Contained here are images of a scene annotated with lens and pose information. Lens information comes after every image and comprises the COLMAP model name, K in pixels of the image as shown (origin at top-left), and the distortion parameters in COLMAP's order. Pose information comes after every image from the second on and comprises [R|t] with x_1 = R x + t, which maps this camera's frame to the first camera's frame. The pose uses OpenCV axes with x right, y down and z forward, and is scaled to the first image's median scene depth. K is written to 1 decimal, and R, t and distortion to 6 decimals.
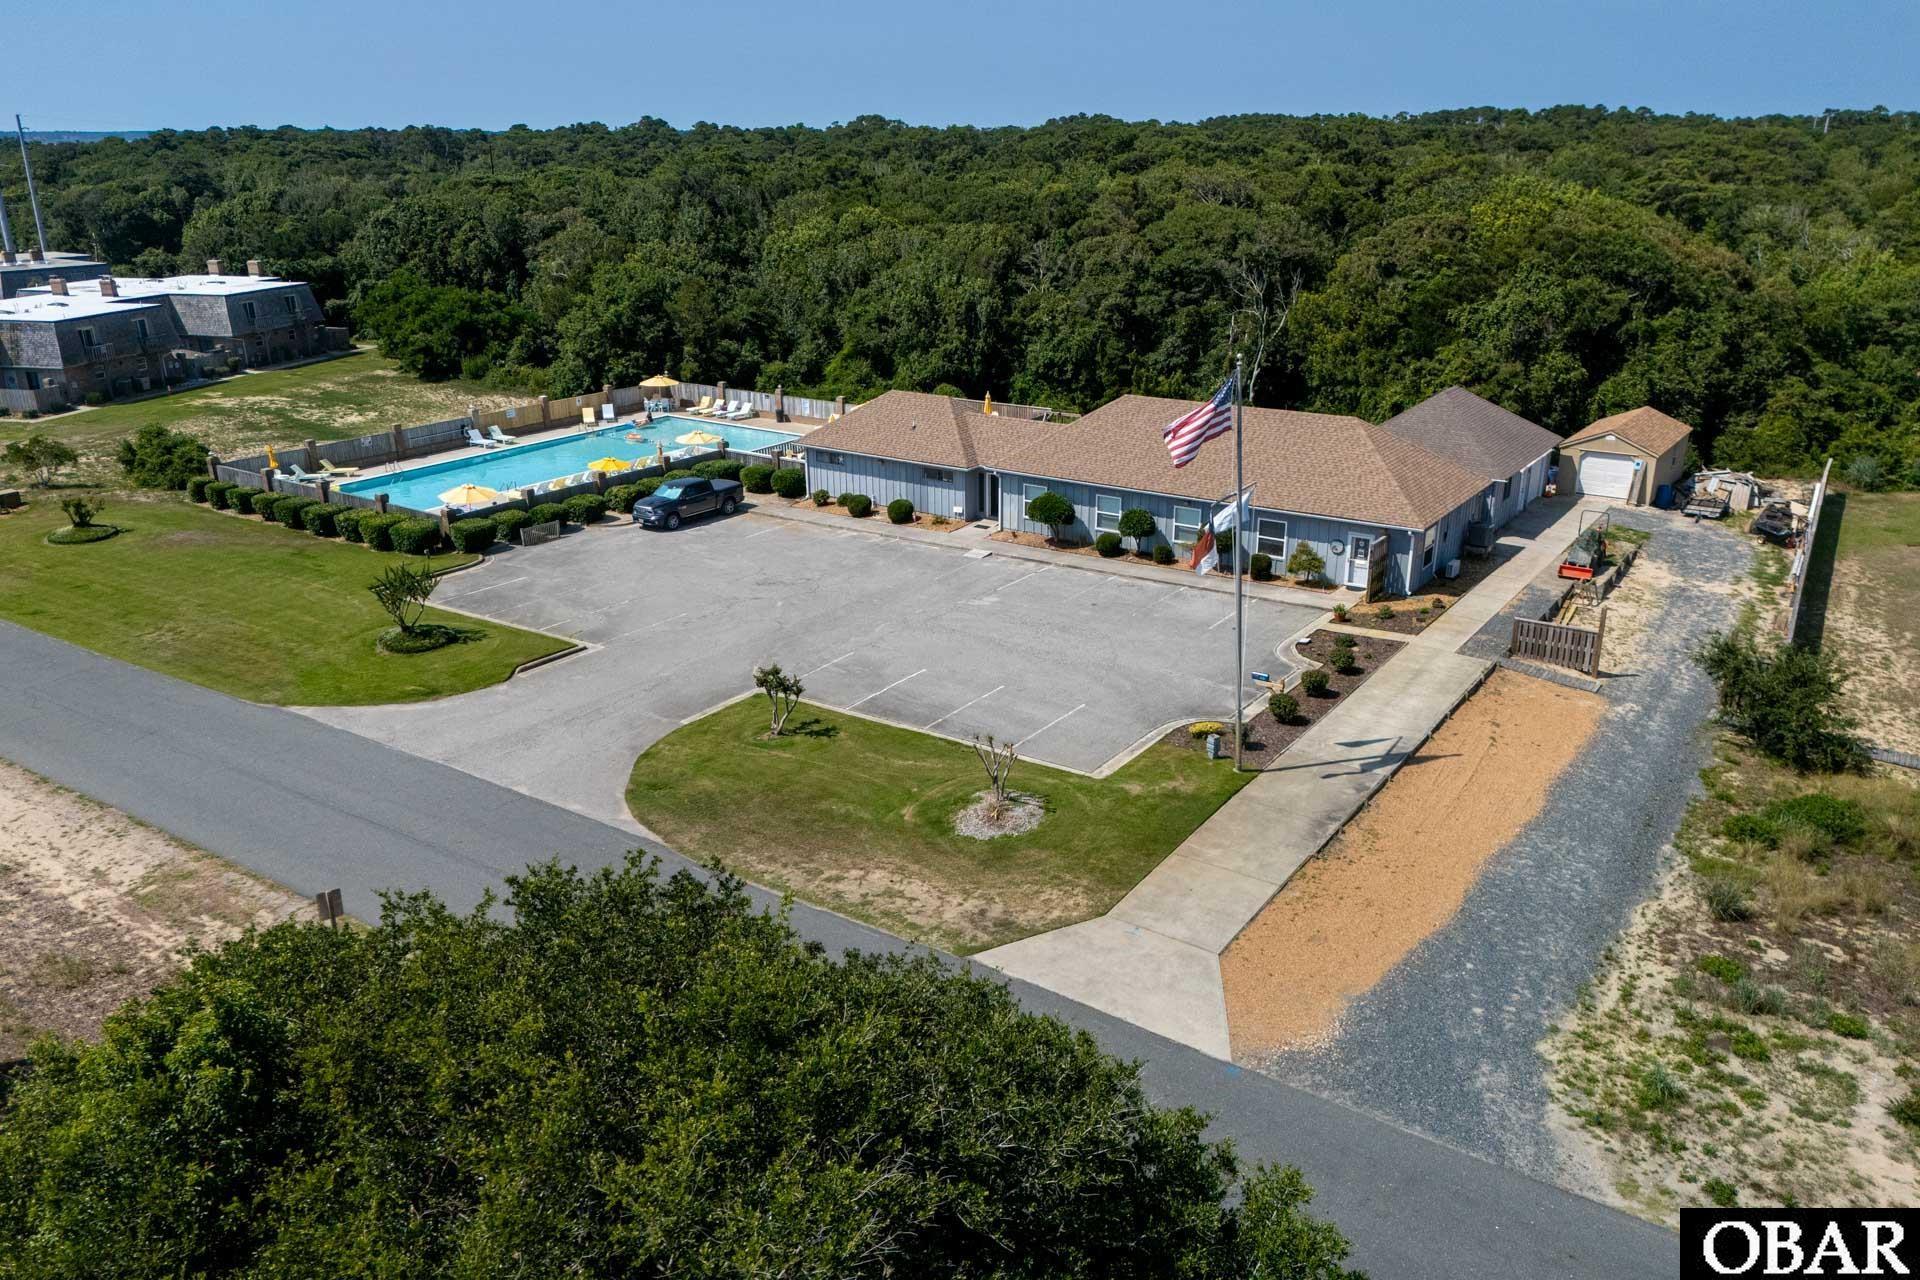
lens RADIAL K [[1405.9, 0, 960.0], [0, 1405.9, 640.0], [0, 0, 1]] dist [0.075152, -0.069818]
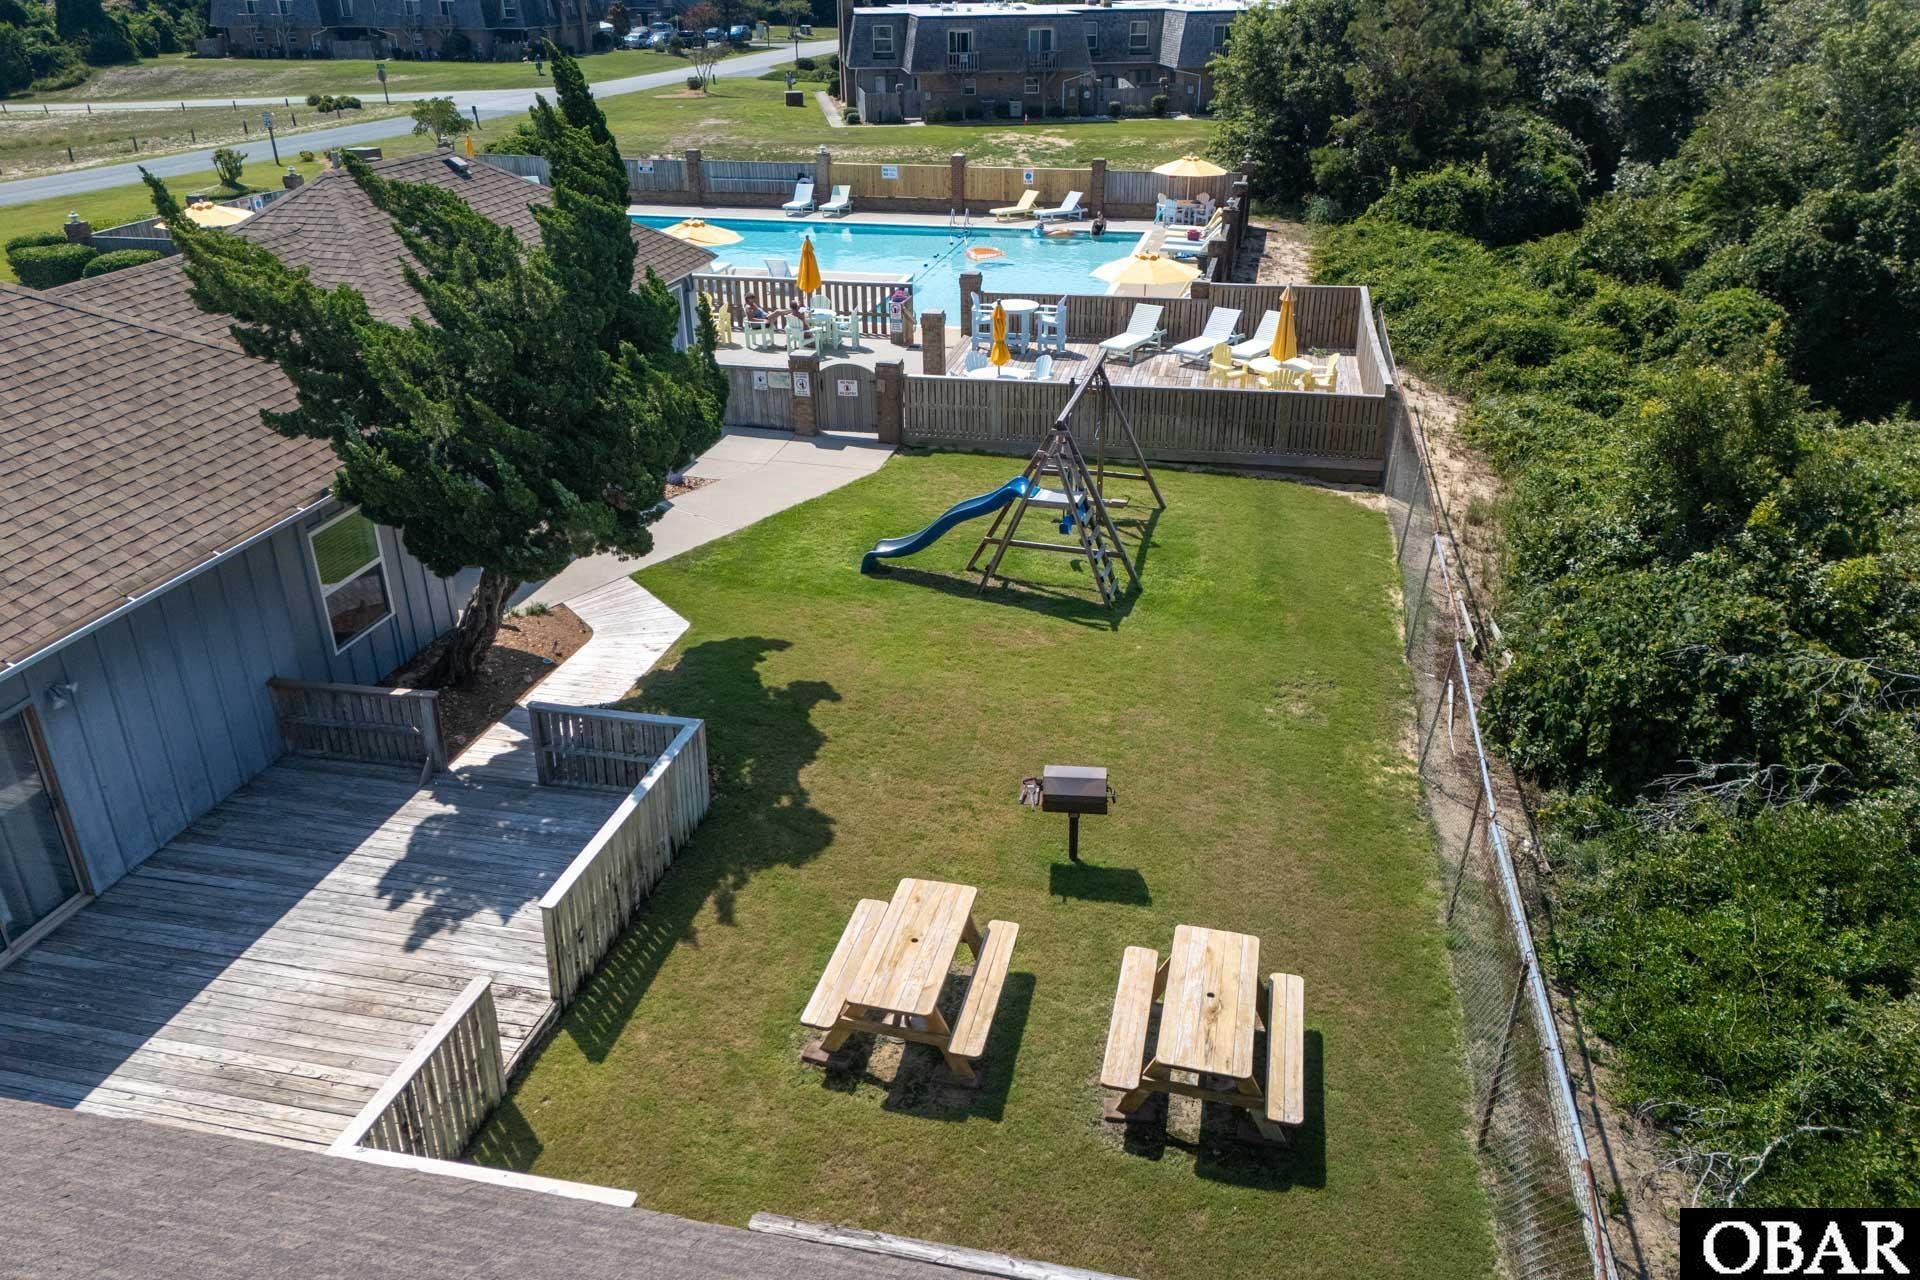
lens RADIAL K [[1406.1, 0, 960.1], [0, 1406.1, 618.1], [0, 0, 1]] dist [0.075661, -0.071224]
pose [[0.379900, 0.396985, -0.835511, 0.353927], [-0.310467, 0.905556, 0.289099, -0.213804], [0.871370, 0.149570, 0.467272, 0.956404]]
